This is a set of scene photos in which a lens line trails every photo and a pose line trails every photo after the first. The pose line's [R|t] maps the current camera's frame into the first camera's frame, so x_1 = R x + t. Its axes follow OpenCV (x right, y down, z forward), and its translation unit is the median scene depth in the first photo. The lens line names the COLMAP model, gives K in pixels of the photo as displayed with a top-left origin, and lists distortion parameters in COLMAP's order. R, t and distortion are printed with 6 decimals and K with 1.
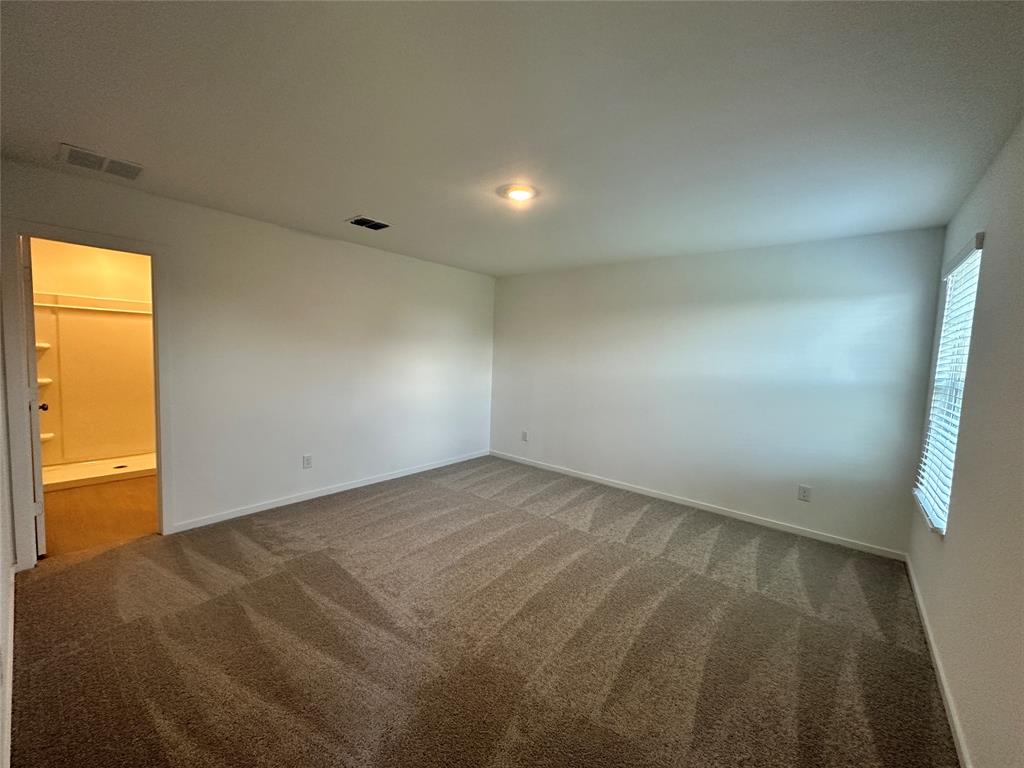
lens RADIAL K [[408.4, 0, 508.8], [0, 408.4, 384.7], [0, 0, 1]] dist [-0.000404, -0.000065]
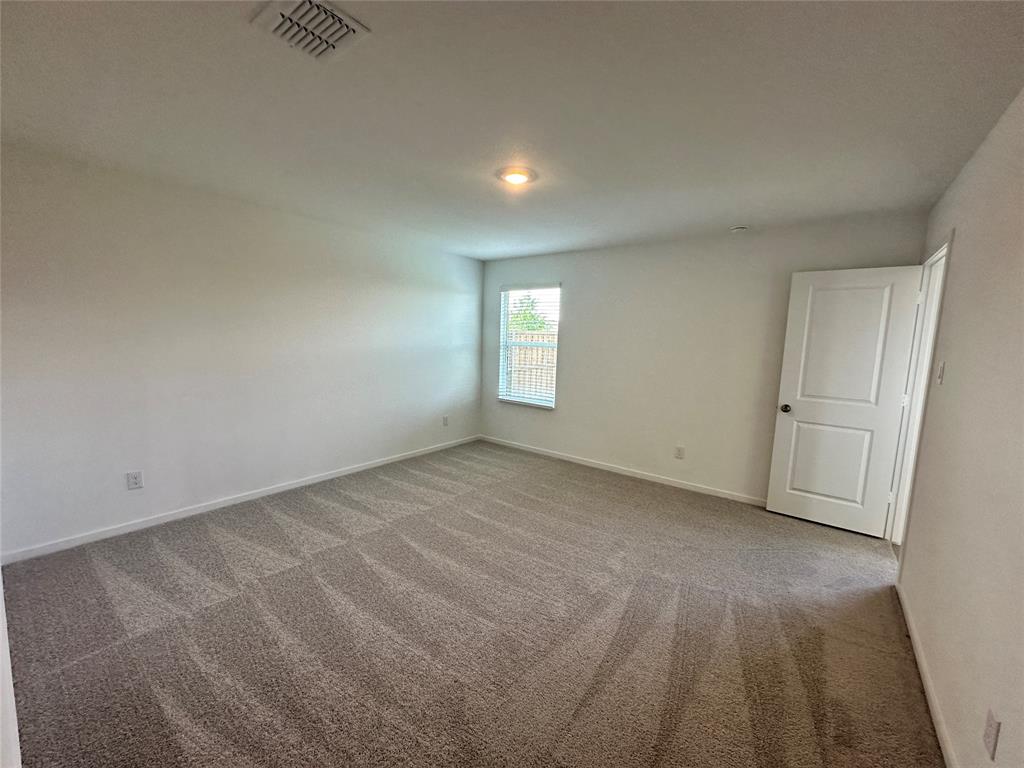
lens RADIAL K [[408.4, 0, 511.2], [0, 408.4, 386.4], [0, 0, 1]] dist [-0.000404, -0.000065]
pose [[-0.034890, -0.160146, 0.986477, -0.685556], [0.048692, 0.985633, 0.161731, -0.083696], [-0.998204, 0.053676, -0.026591, 0.713122]]
